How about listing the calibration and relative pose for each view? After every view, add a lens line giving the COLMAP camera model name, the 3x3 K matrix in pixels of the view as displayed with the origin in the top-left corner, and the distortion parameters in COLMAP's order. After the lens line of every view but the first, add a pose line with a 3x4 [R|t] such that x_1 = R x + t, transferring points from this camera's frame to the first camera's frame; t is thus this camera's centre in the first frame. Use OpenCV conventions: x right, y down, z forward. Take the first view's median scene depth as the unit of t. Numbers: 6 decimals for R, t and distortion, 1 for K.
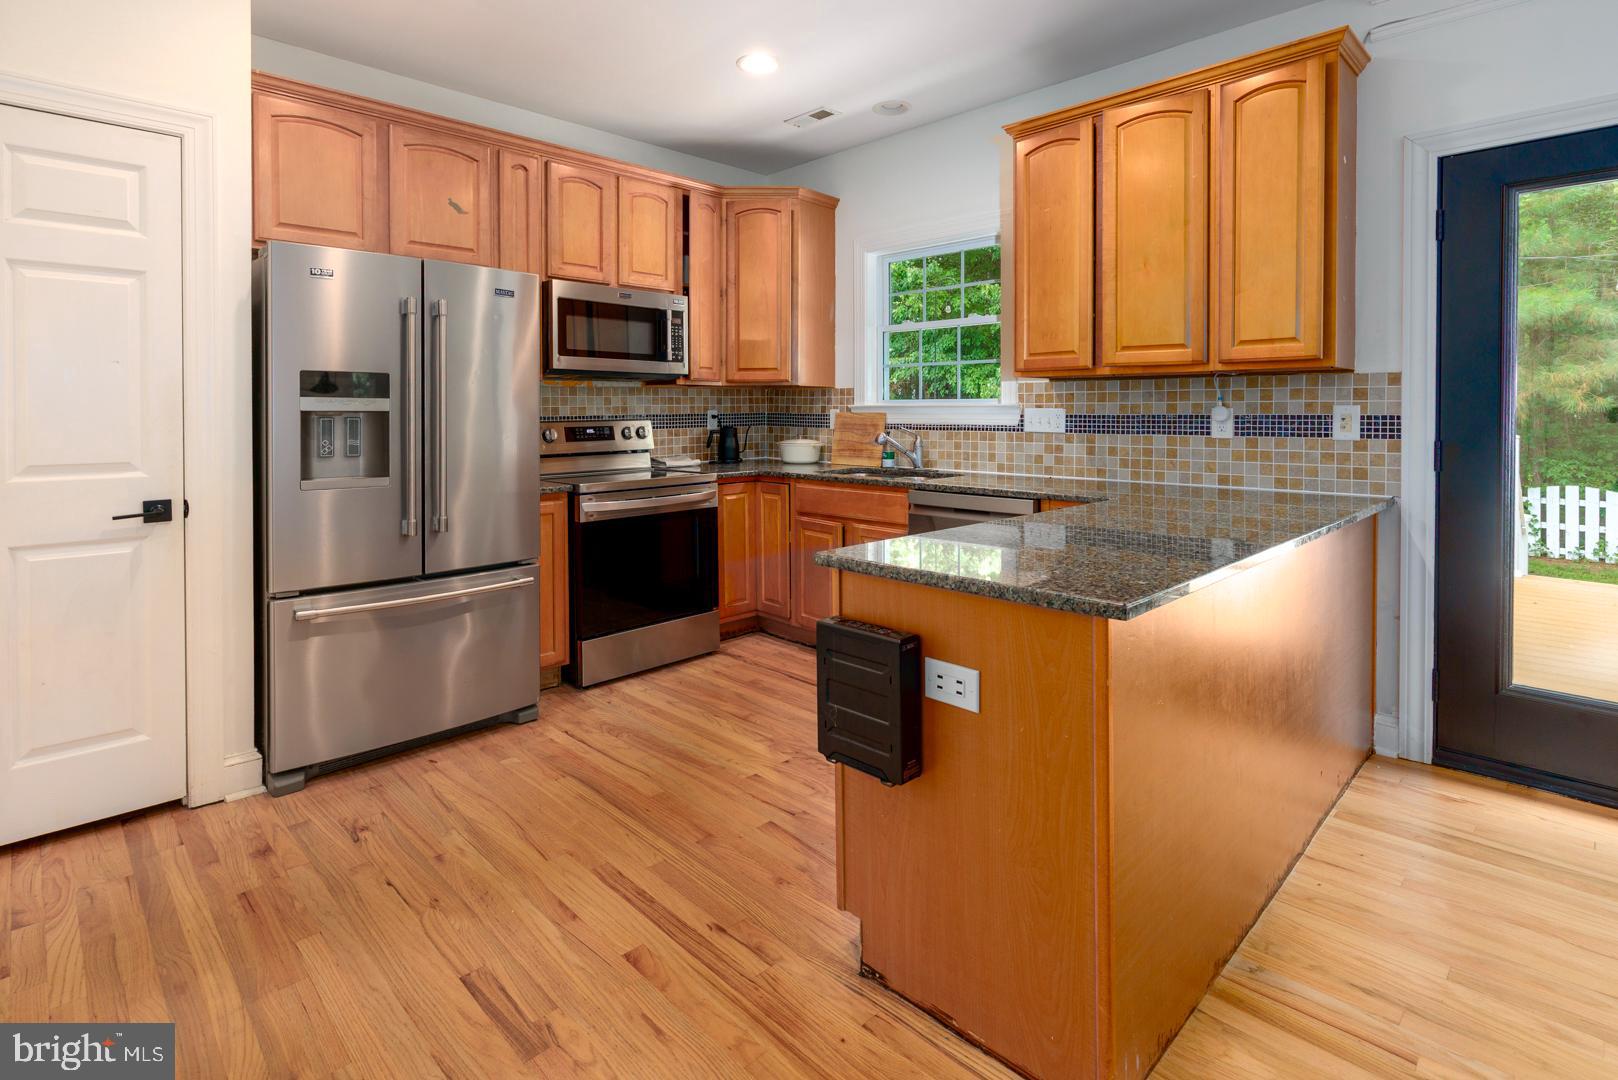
lens RADIAL K [[782.5, 0, 808.0], [0, 782.5, 550.7], [0, 0, 1]] dist [-0.011066, -0.000083]
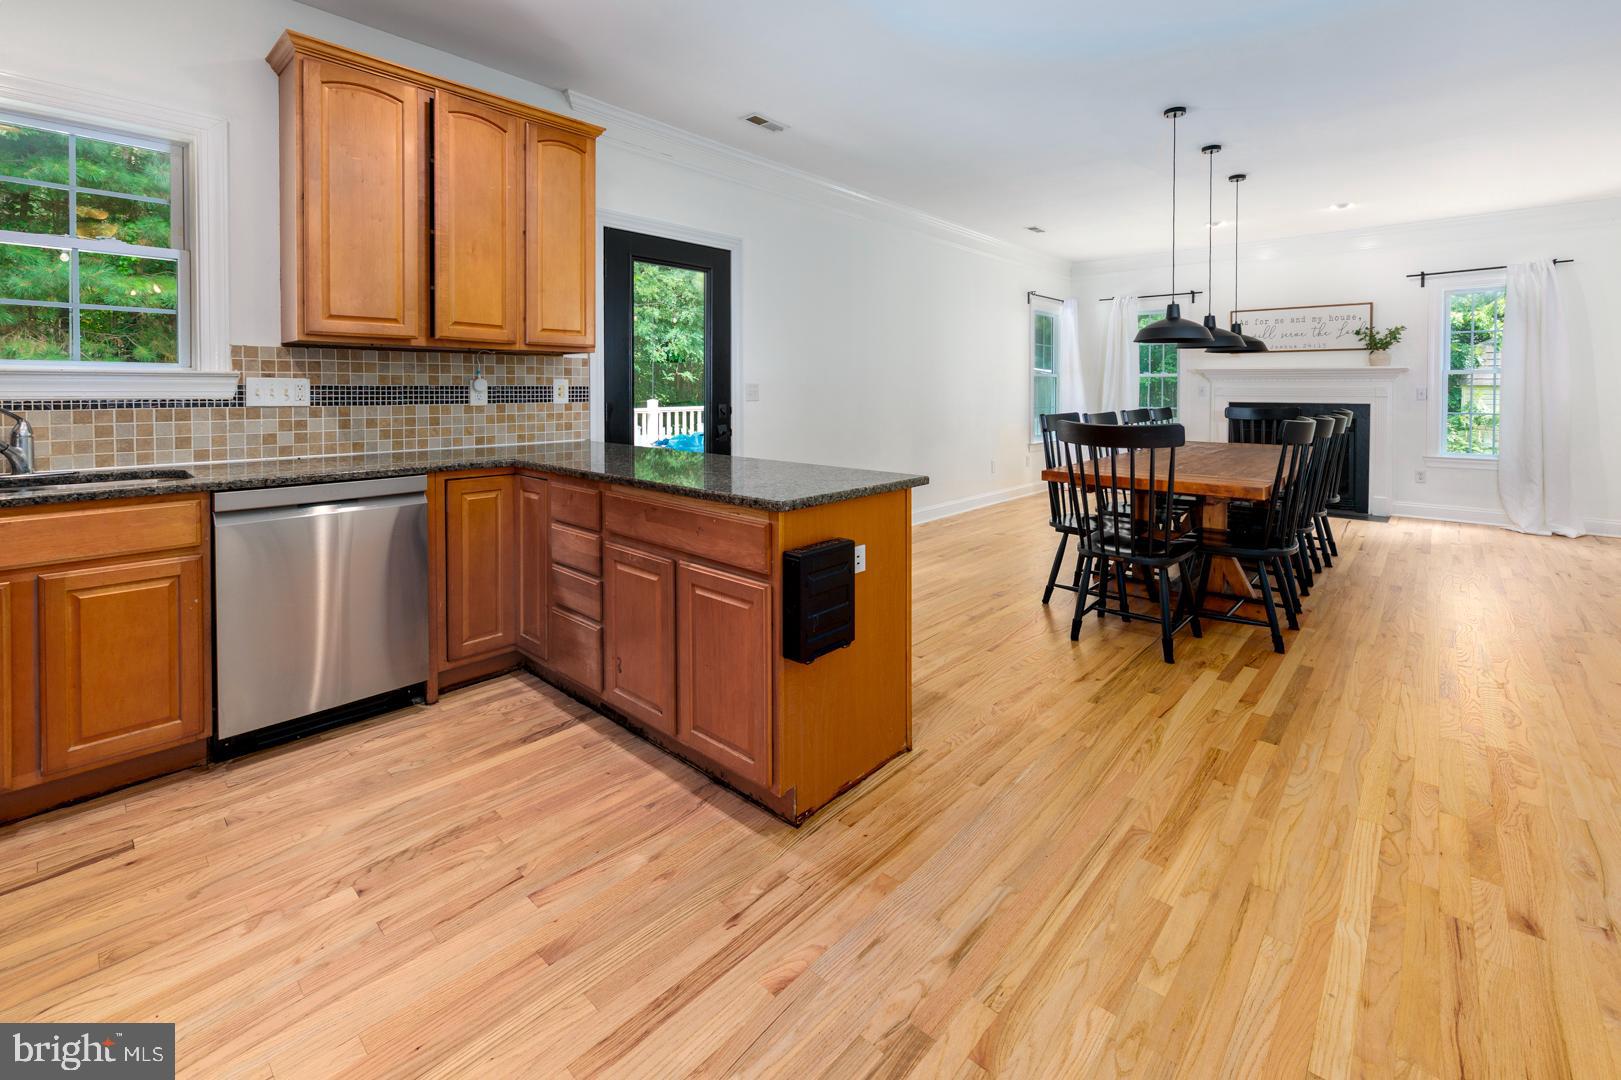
lens RADIAL K [[694.2, 0, 808.7], [0, 694.2, 526.6], [0, 0, 1]] dist [-0.009600, 0.000145]
pose [[-0.063220, -0.195783, 0.978607, -0.579947], [0.166292, 0.964794, 0.203762, -0.097912], [-0.984048, 0.175616, -0.028438, 0.567848]]
